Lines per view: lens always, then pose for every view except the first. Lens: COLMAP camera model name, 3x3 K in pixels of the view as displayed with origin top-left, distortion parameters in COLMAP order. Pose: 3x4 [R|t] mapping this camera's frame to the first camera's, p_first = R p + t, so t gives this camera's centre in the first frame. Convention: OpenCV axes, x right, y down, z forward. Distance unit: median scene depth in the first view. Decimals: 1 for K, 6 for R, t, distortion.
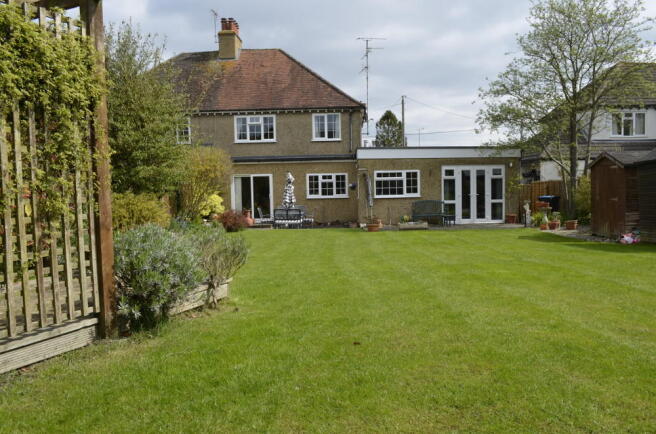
lens RADIAL K [[501.8, 0, 328.0], [0, 501.8, 216.1], [0, 0, 1]] dist [-0.014920, -0.003160]
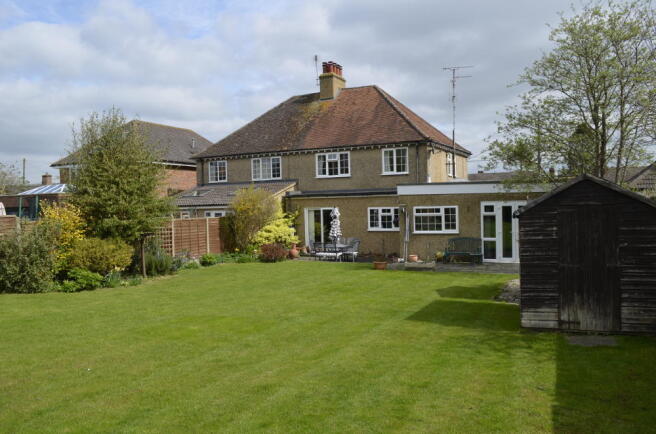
lens RADIAL K [[501.8, 0, 328.1], [0, 501.8, 218.0], [0, 0, 1]] dist [-0.014920, -0.003160]
pose [[0.926176, 0.007360, -0.377021, 0.276962], [-0.019431, 0.999413, -0.028224, -0.030968], [0.376592, 0.033467, 0.925775, -0.003643]]
